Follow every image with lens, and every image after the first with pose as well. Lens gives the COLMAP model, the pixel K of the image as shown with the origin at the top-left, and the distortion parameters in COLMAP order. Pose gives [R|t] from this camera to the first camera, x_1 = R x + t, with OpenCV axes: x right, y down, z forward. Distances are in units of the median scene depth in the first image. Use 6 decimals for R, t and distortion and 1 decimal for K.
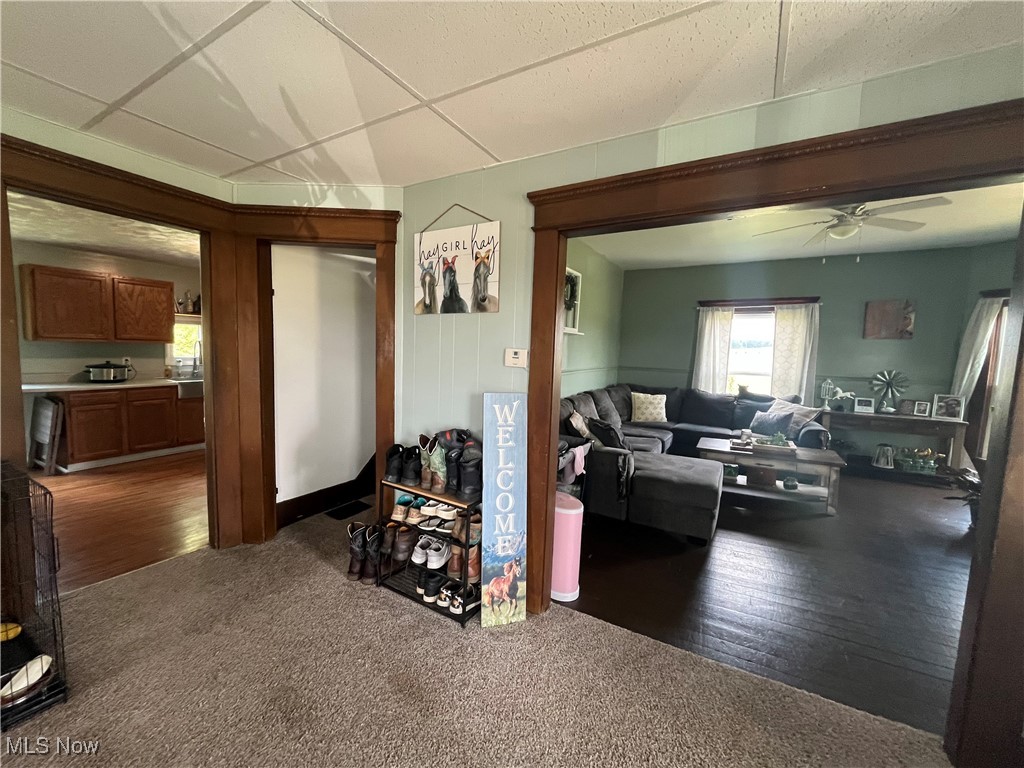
lens RADIAL K [[414.0, 0, 509.6], [0, 414.0, 387.0], [0, 0, 1]] dist [0.000355, 0.000253]
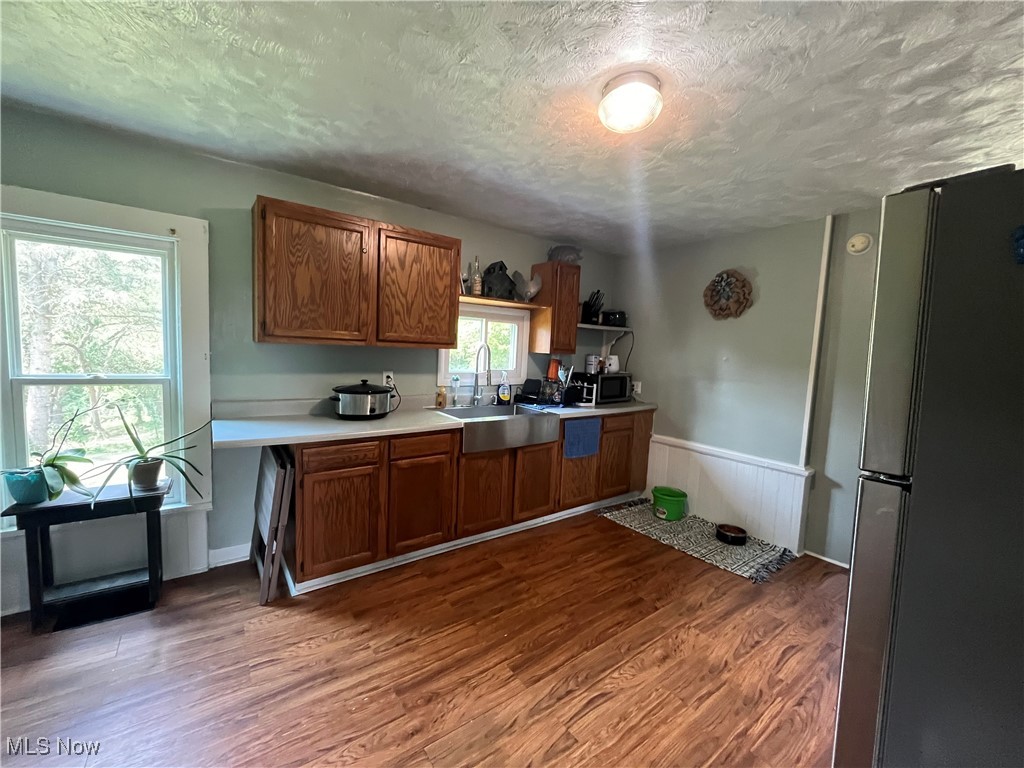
lens RADIAL K [[414.0, 0, 513.7], [0, 414.0, 382.8], [0, 0, 1]] dist [0.000355, 0.000253]
pose [[0.915494, 0.034529, -0.400847, -0.550003], [-0.045964, 0.998763, -0.018943, -0.056581], [0.399698, 0.035766, 0.915949, 0.557731]]
